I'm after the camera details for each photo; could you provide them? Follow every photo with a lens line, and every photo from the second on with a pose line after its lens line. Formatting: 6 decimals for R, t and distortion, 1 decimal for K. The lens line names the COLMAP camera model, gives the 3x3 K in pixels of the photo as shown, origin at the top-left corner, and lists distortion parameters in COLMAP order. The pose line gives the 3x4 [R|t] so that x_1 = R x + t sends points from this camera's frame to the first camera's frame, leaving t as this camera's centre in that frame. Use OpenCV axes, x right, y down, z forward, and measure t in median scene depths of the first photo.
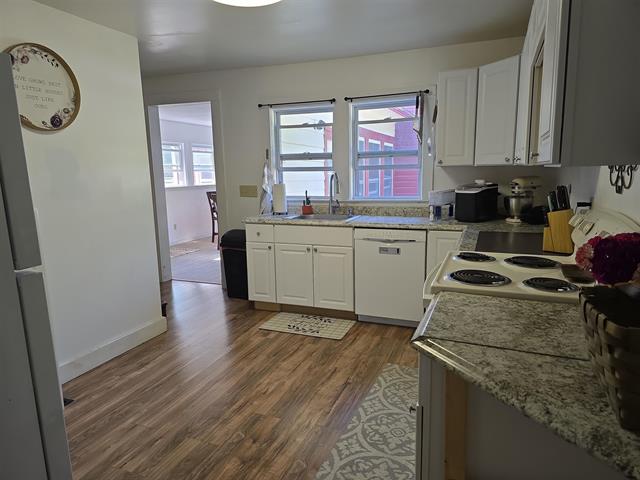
lens RADIAL K [[429.5, 0, 324.7], [0, 429.5, 238.0], [0, 0, 1]] dist [0.050168, -0.044564]
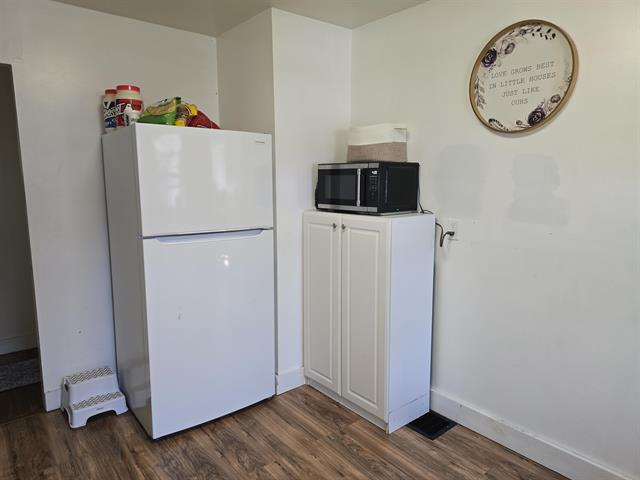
lens RADIAL K [[429.5, 0, 321.3], [0, 429.5, 240.6], [0, 0, 1]] dist [0.050168, -0.044564]
pose [[-0.491049, 0.145296, -0.858930, 0.240185], [-0.131750, 0.962264, 0.238097, -0.202366], [0.861112, 0.230081, -0.453376, 1.116371]]
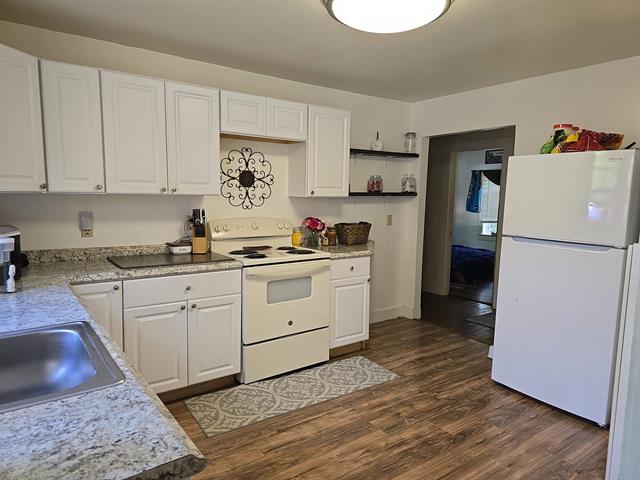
lens RADIAL K [[429.5, 0, 323.1], [0, 429.5, 240.5], [0, 0, 1]] dist [0.050168, -0.044564]
pose [[-0.844814, -0.058209, 0.531884, -0.509177], [0.082641, 0.967941, 0.237193, -0.273667], [-0.528639, 0.244339, -0.812920, 1.670026]]
